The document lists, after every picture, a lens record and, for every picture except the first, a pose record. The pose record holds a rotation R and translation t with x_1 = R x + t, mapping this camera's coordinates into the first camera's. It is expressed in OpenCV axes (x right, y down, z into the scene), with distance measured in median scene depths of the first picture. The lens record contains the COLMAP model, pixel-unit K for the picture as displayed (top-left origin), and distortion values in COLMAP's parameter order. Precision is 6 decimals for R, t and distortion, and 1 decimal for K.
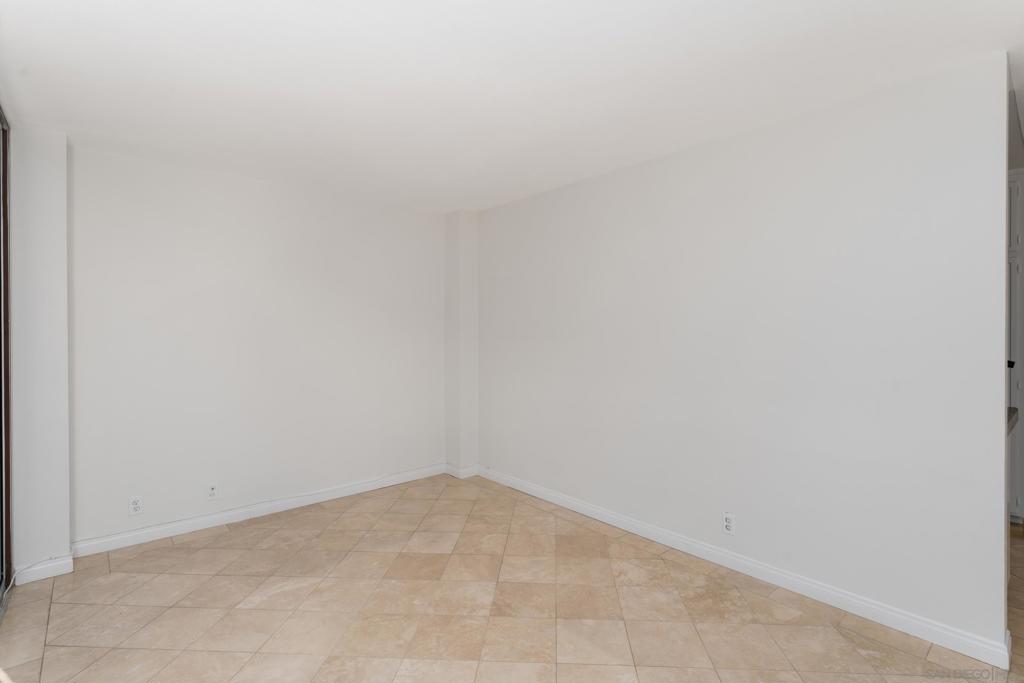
lens RADIAL K [[491.3, 0, 530.6], [0, 491.3, 338.7], [0, 0, 1]] dist [-0.000093, -0.000747]
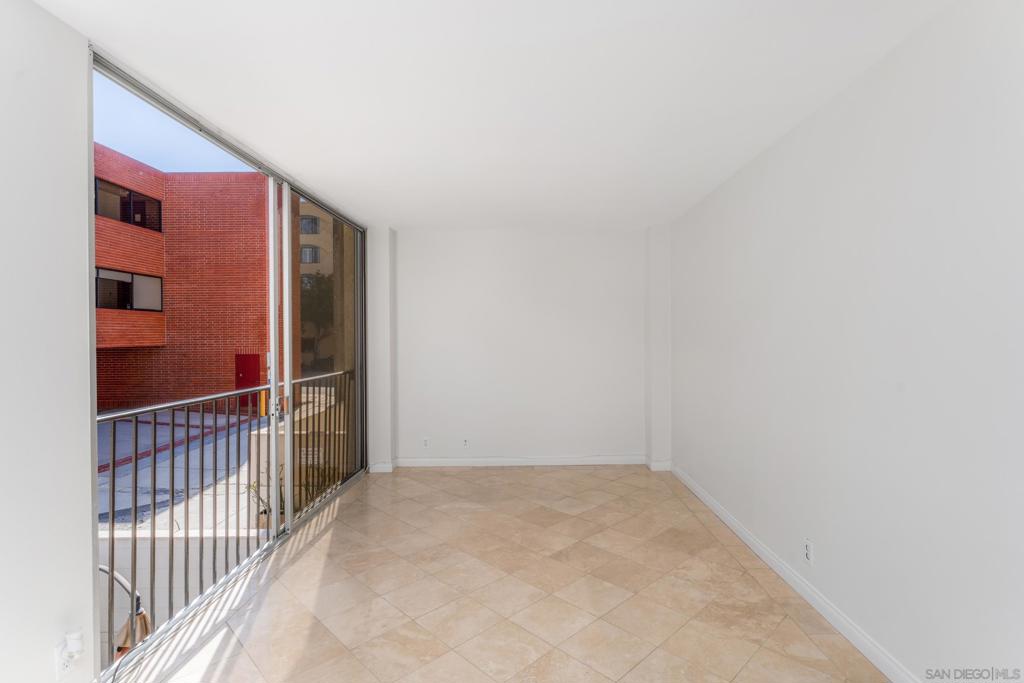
lens RADIAL K [[491.3, 0, 530.6], [0, 491.3, 338.7], [0, 0, 1]] dist [-0.000093, -0.000747]
pose [[0.747765, -0.000904, -0.663963, 0.583776], [-0.007234, 0.999929, -0.009509, 0.003567], [0.663924, 0.011913, 0.747705, -0.001694]]
